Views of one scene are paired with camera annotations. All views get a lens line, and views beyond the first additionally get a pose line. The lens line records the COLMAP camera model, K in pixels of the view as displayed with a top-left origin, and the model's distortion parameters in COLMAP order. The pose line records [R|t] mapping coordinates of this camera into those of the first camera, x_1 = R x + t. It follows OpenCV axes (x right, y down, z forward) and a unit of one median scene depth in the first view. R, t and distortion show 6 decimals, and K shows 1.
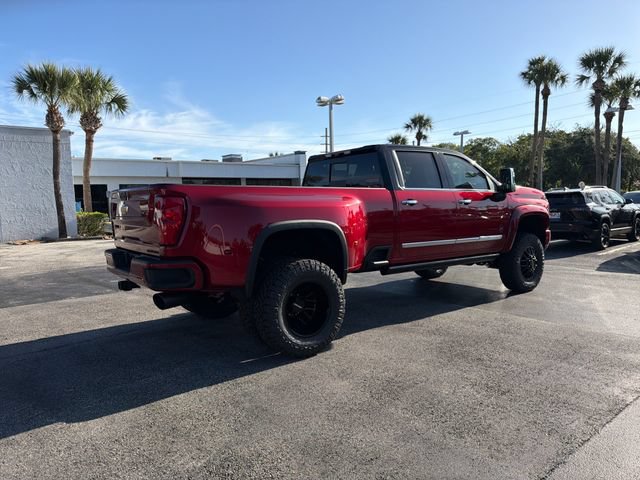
lens RADIAL K [[452.3, 0, 318.2], [0, 452.3, 239.3], [0, 0, 1]] dist [0.067243, -0.090017]
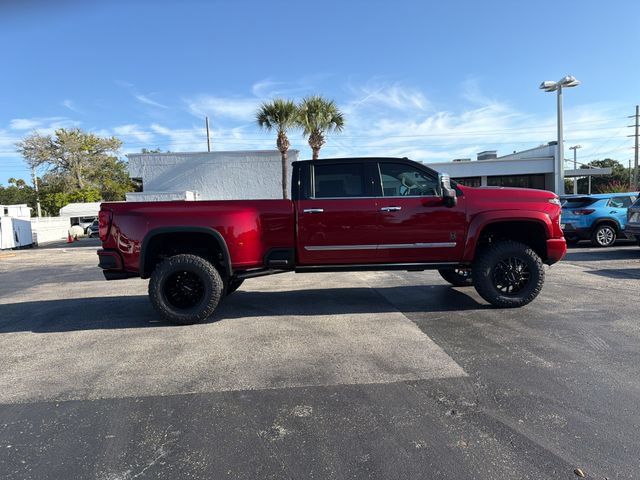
lens RADIAL K [[452.3, 0, 316.6], [0, 452.3, 244.1], [0, 0, 1]] dist [0.067243, -0.090017]
pose [[0.808846, 0.035125, -0.586970, 0.261603], [-0.027661, 0.999382, 0.021687, -0.006891], [0.587369, -0.001305, 0.809318, 0.025823]]
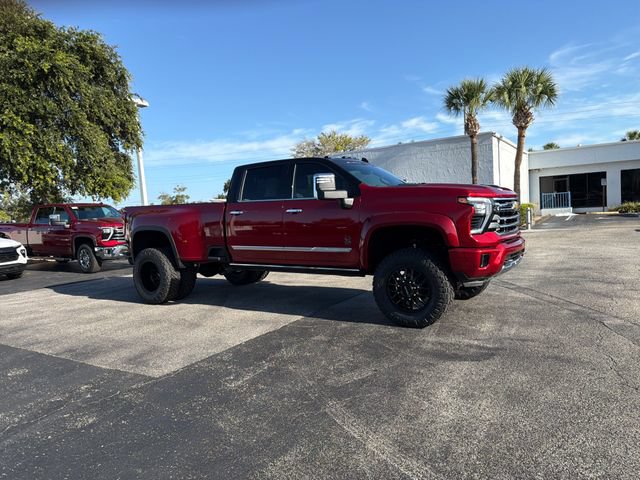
lens RADIAL K [[452.3, 0, 312.5], [0, 452.3, 247.6], [0, 0, 1]] dist [0.067243, -0.090017]
pose [[0.323327, 0.081357, -0.942783, 0.428257], [-0.032988, 0.996661, 0.074694, -0.025959], [0.945712, 0.006950, 0.324931, 0.238214]]
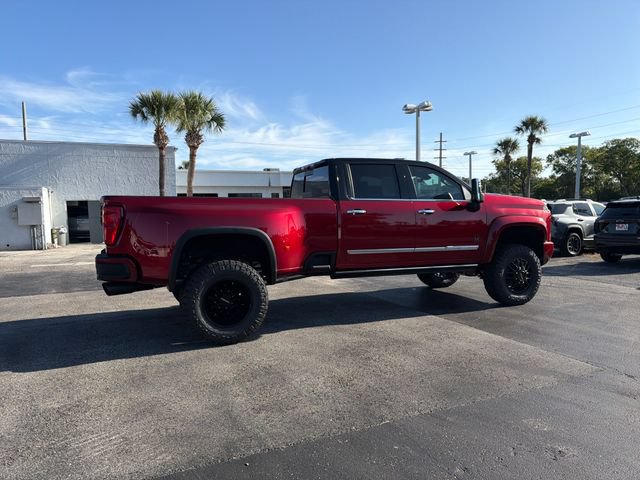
lens RADIAL K [[452.3, 0, 318.3], [0, 452.3, 240.3], [0, 0, 1]] dist [0.067243, -0.090017]
pose [[0.966387, 0.023789, -0.255991, 0.115816], [-0.027450, 0.999565, -0.010740, -0.000155], [0.255624, 0.017406, 0.966620, -0.015543]]
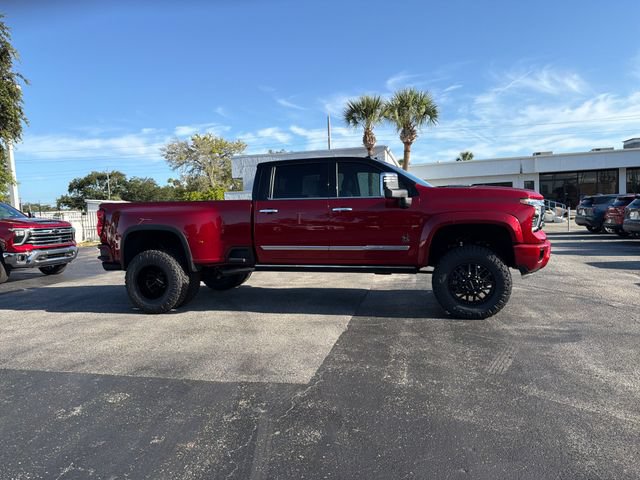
lens RADIAL K [[452.3, 0, 314.8], [0, 452.3, 244.9], [0, 0, 1]] dist [0.067243, -0.090017]
pose [[0.605437, 0.059552, -0.793662, 0.358907], [-0.042738, 0.998191, 0.042297, -0.014877], [0.794745, 0.008312, 0.606886, 0.116268]]
